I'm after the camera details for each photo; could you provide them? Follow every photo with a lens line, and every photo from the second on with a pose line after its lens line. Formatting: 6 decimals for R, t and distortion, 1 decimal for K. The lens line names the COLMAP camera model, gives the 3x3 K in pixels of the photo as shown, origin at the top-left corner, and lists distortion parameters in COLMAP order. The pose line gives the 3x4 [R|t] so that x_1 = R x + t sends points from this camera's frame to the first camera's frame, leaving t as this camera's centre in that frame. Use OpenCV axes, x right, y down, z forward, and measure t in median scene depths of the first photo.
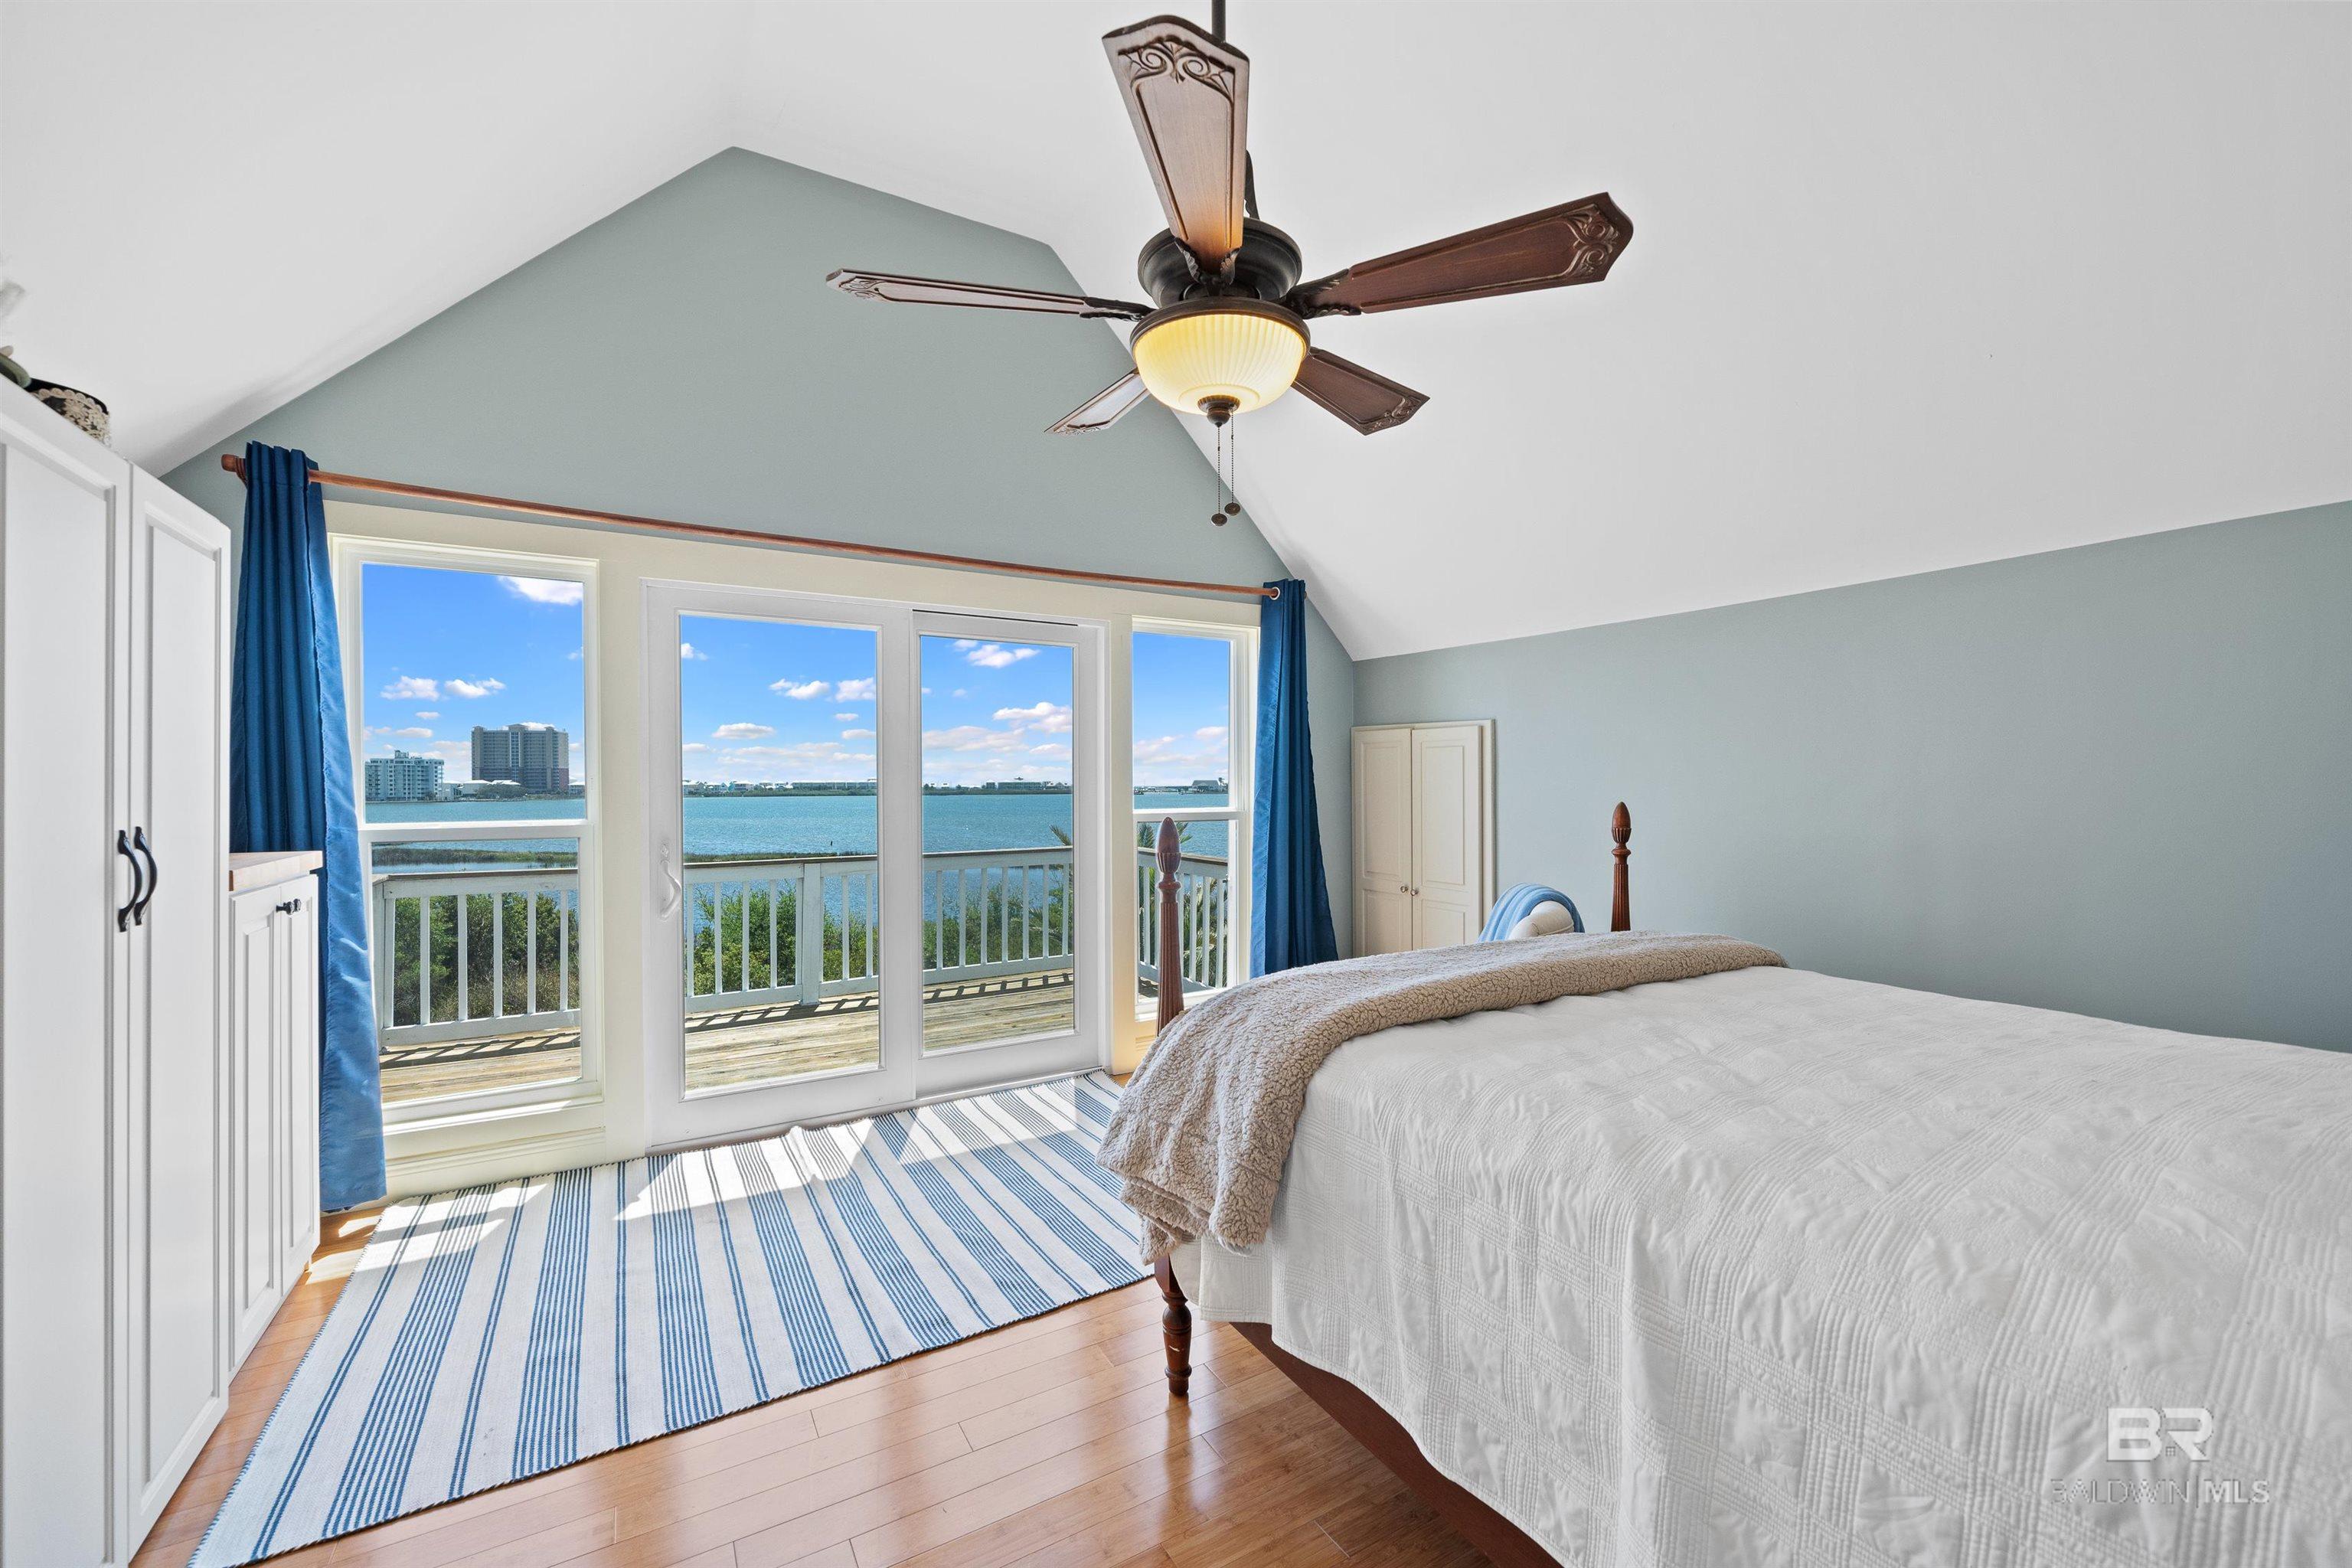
lens RADIAL K [[939.8, 0, 1176.0], [0, 939.8, 784.0], [0, 0, 1]] dist [0.001100, 0.000025]
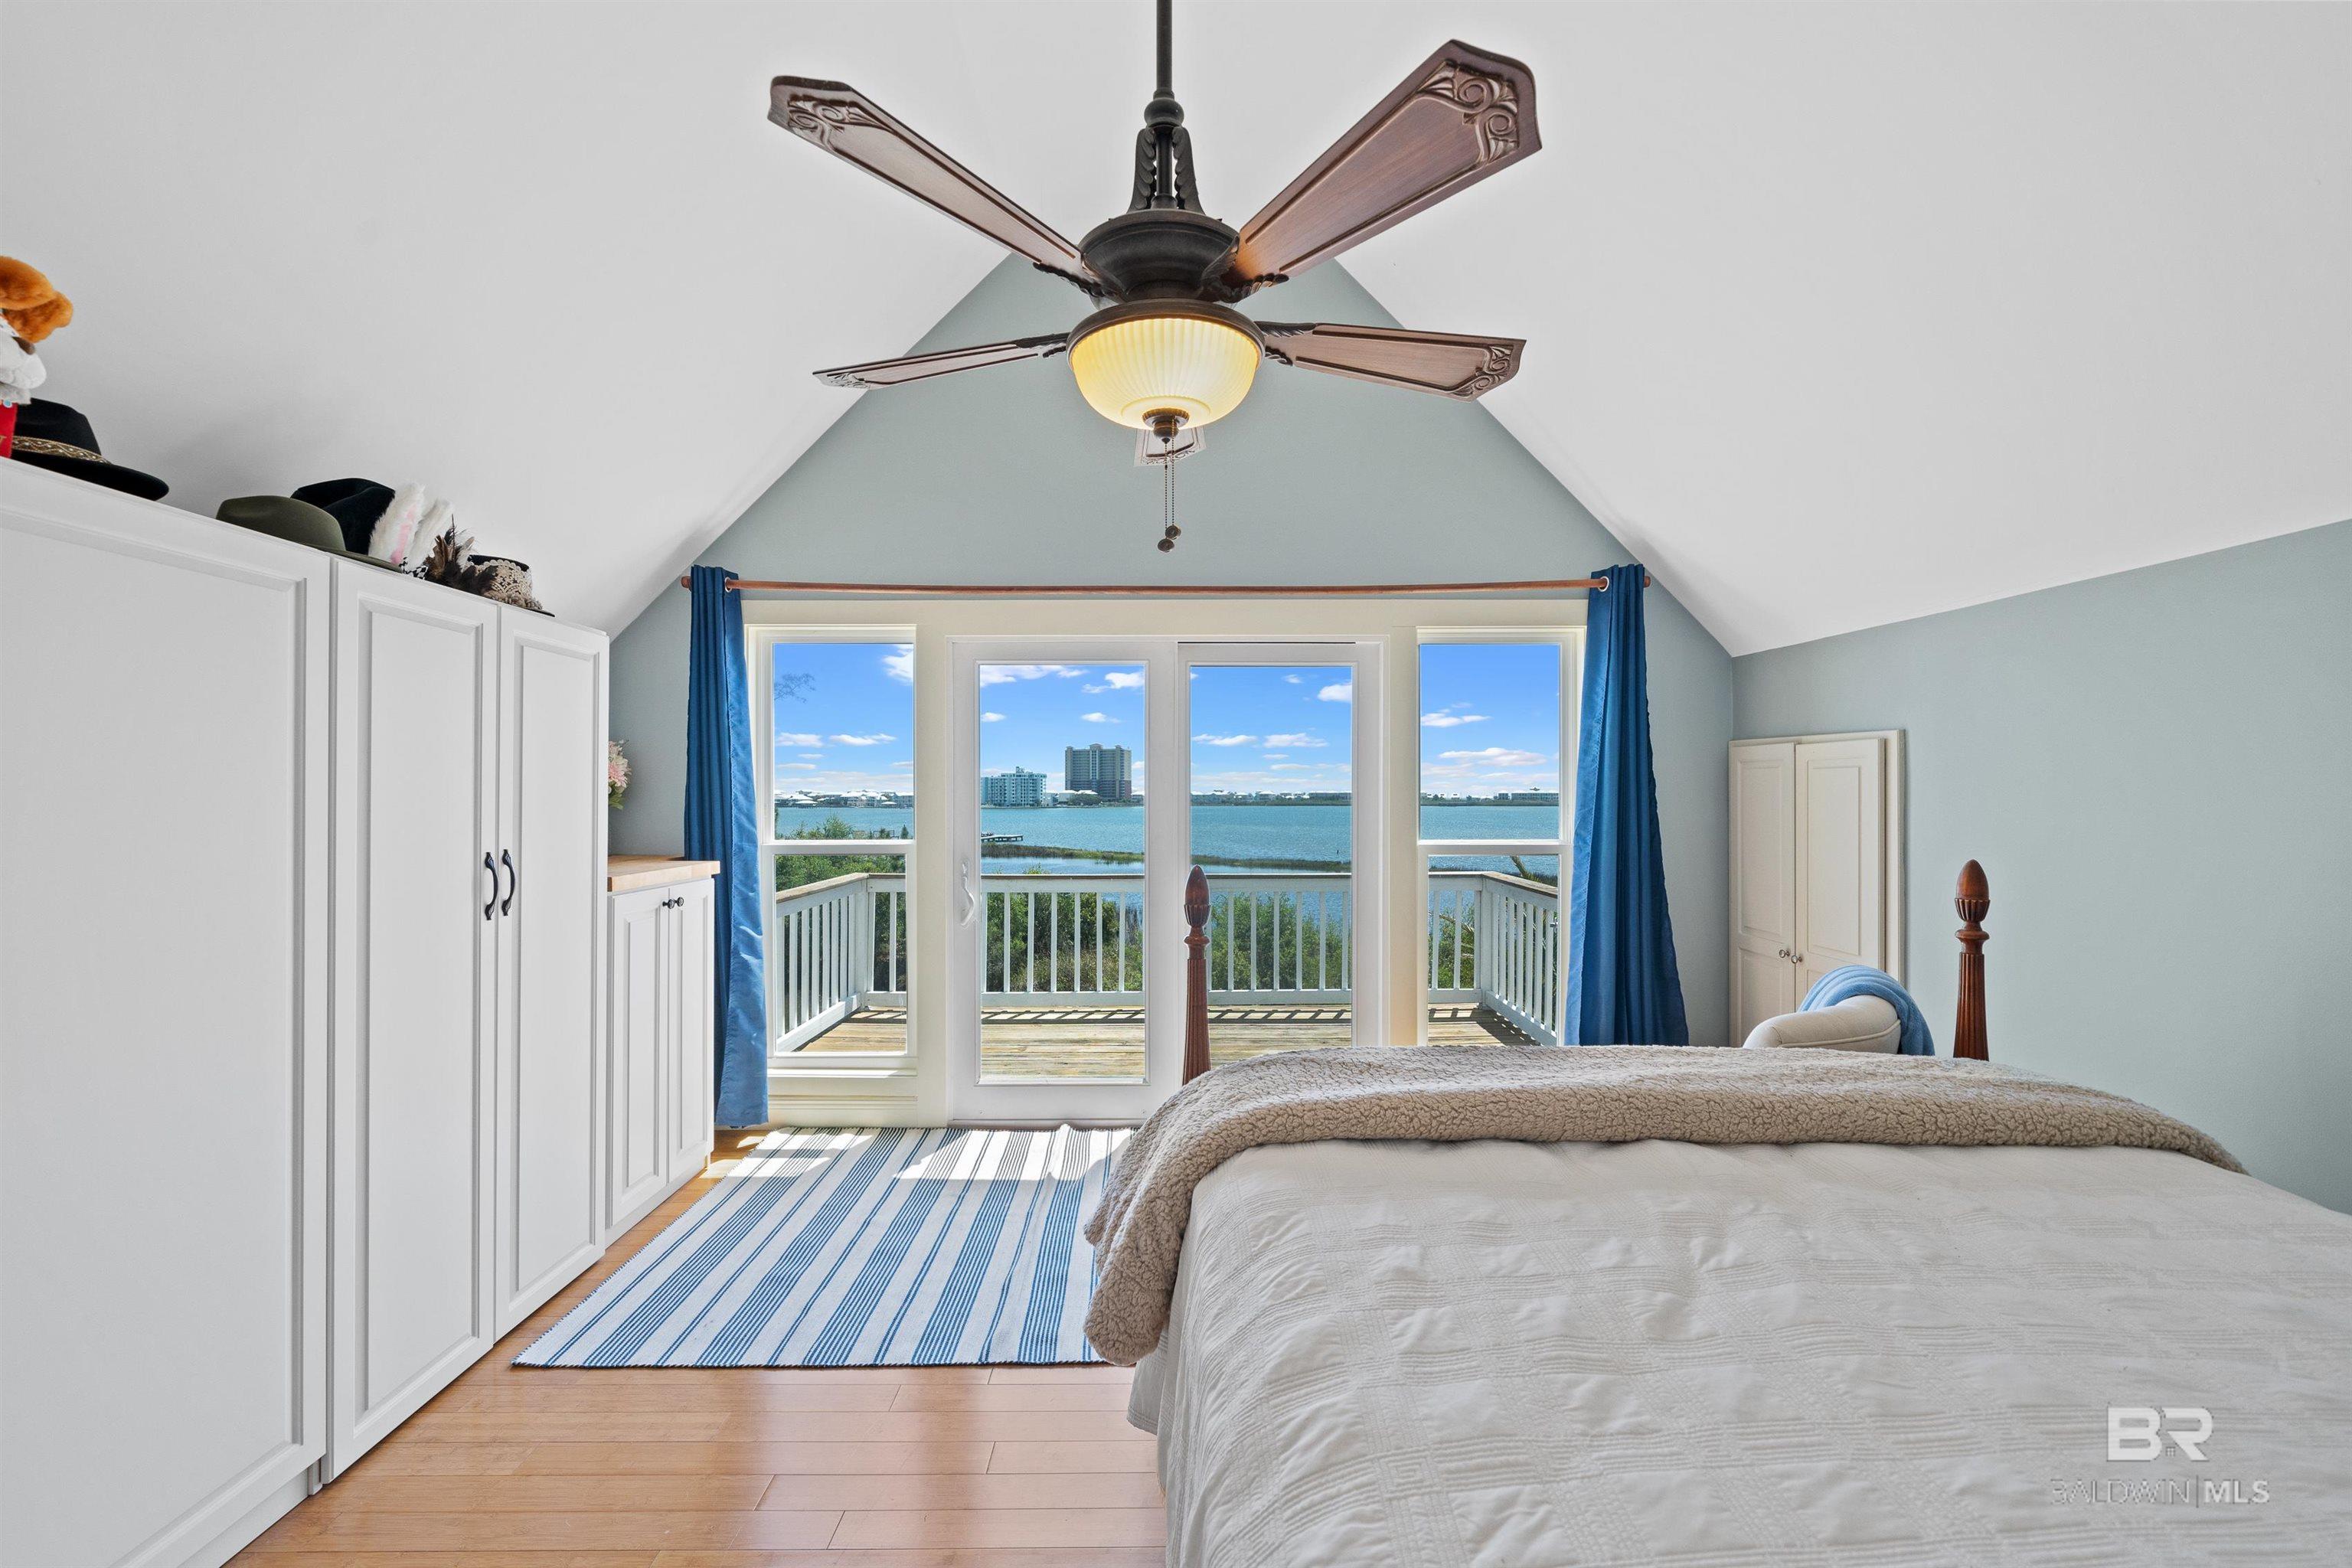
lens RADIAL K [[950.1, 0, 1175.0], [0, 950.1, 793.0], [0, 0, 1]] dist [0.001261, -0.000003]
pose [[0.863813, 0.002128, -0.503808, 0.279420], [-0.002918, 0.999995, -0.000779, -0.022327], [0.503804, 0.002143, 0.863816, 0.114697]]
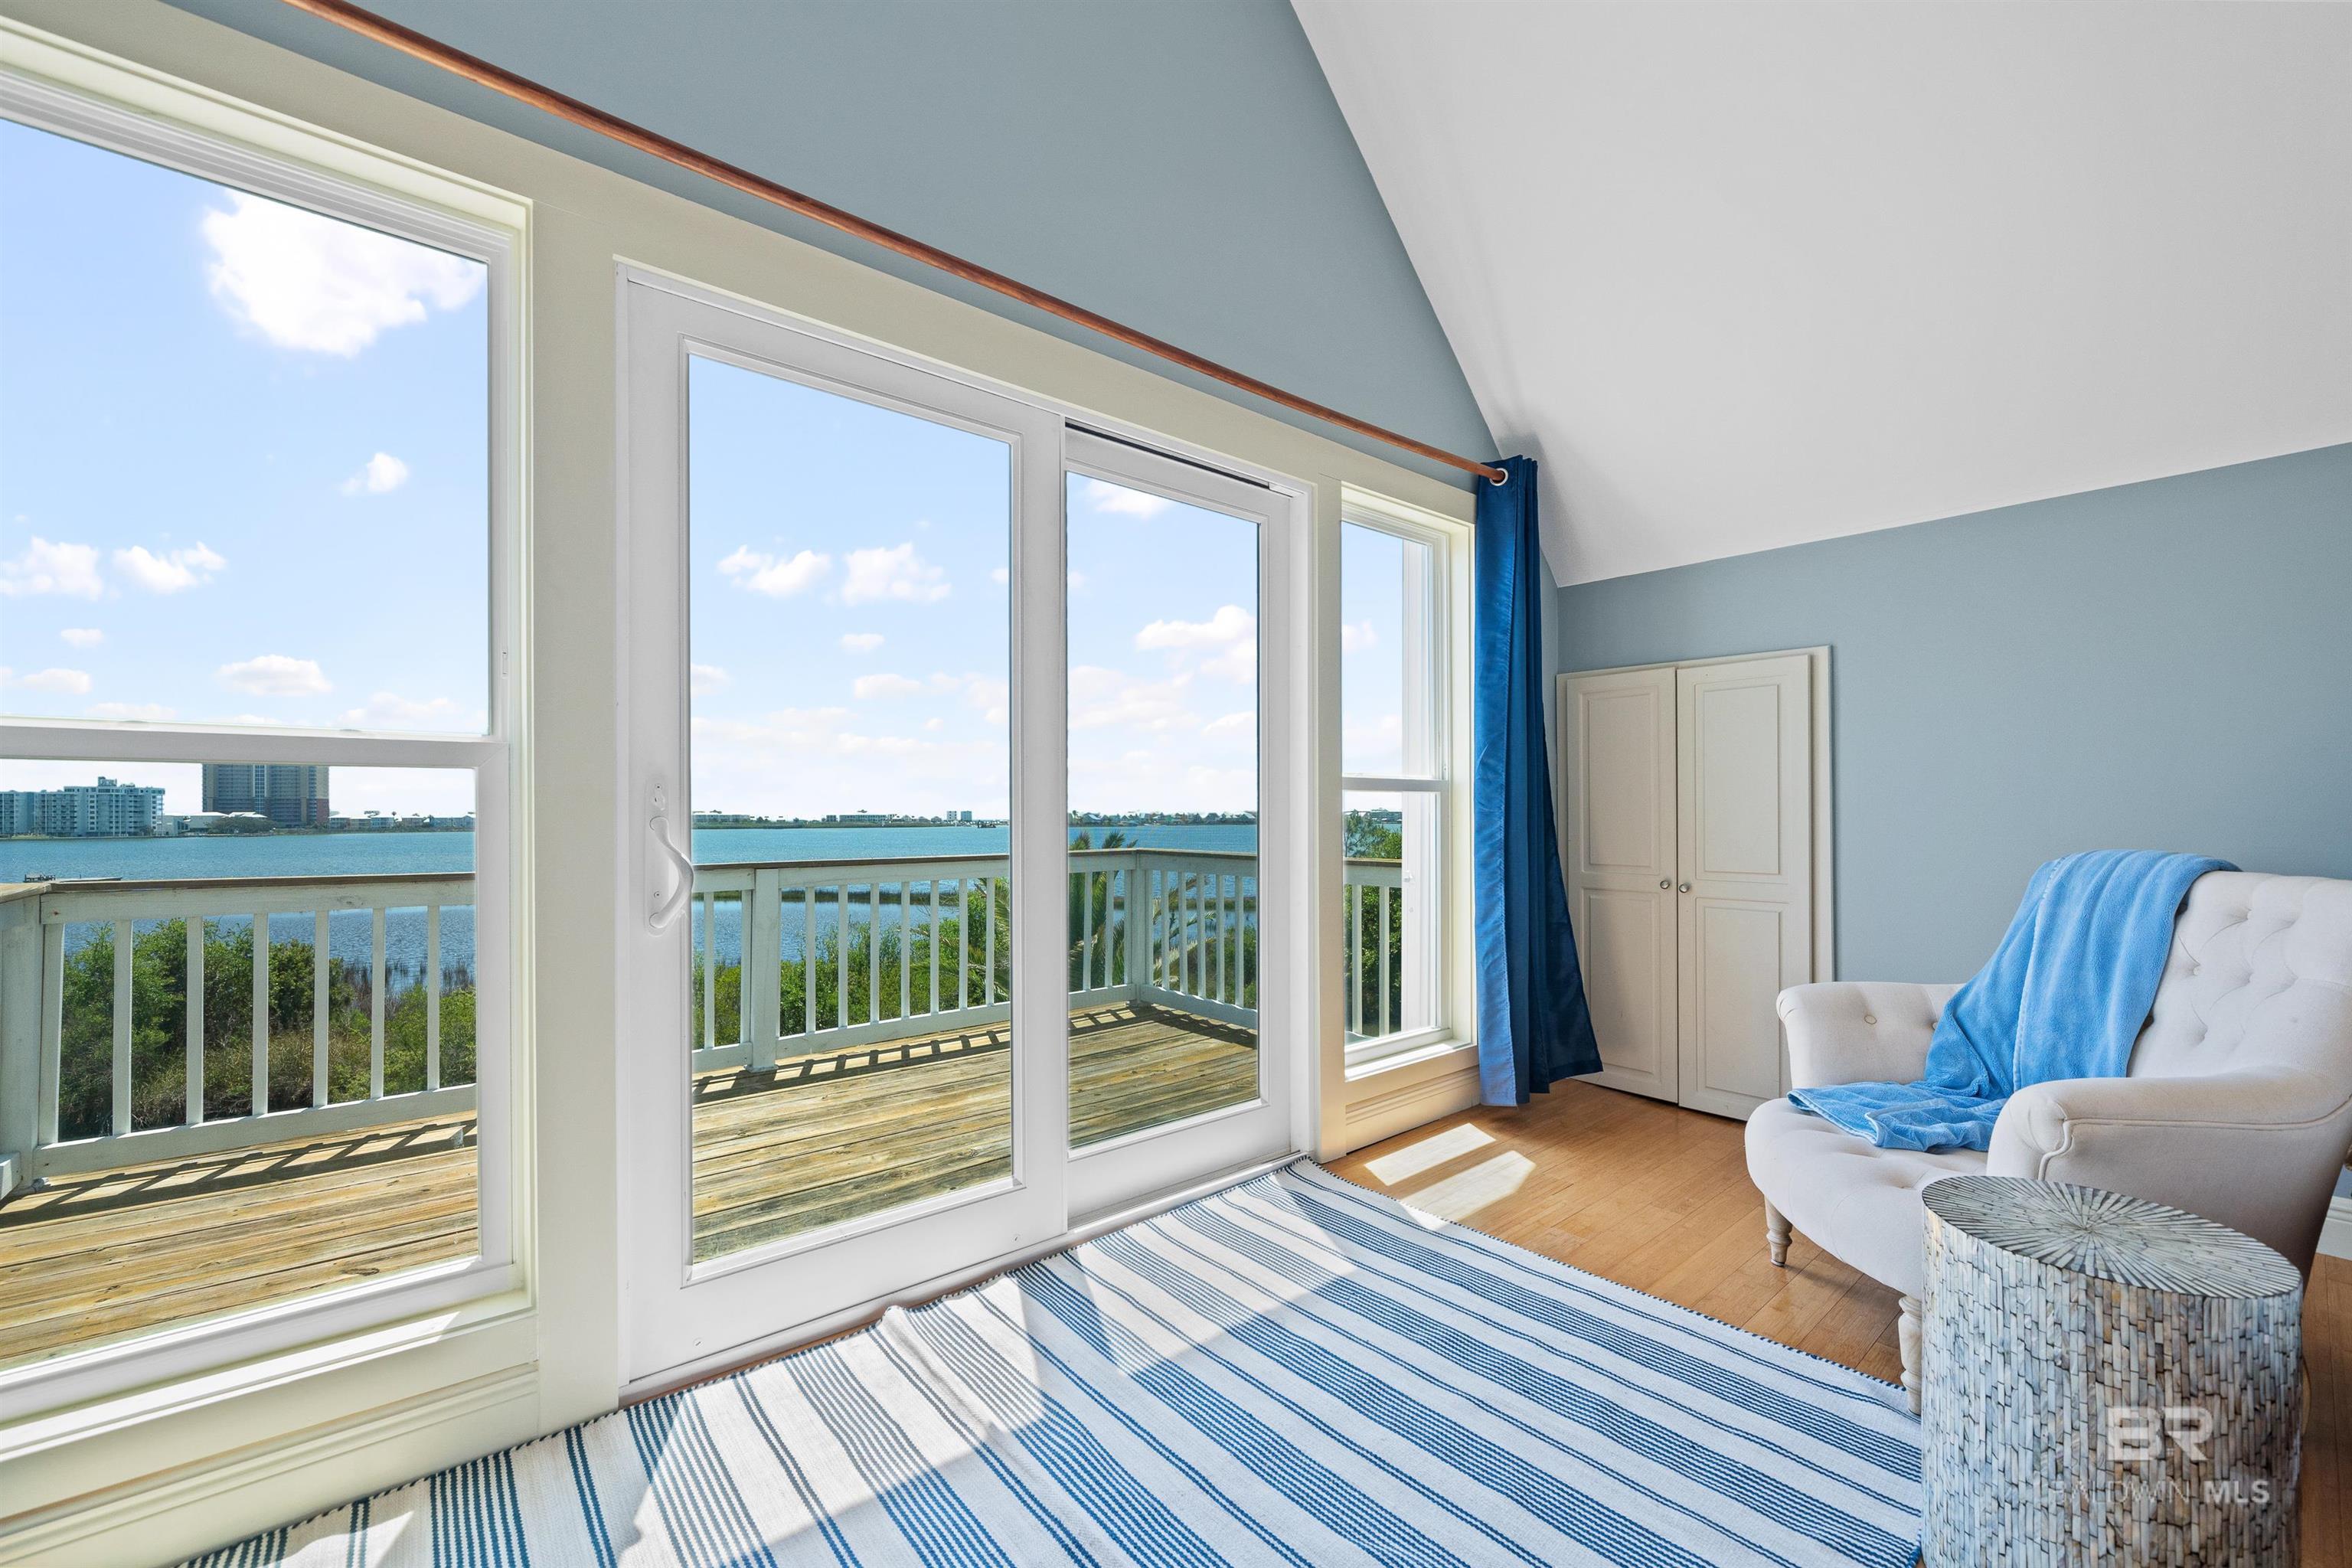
lens RADIAL K [[942.9, 0, 1185.9], [0, 942.9, 815.9], [0, 0, 1]] dist [-0.002768, 0.000002]
pose [[0.986338, 0.000226, 0.164736, -0.346809], [-0.000040, 0.999999, -0.001135, 0.080881], [-0.164736, 0.001113, 0.986337, 0.452613]]
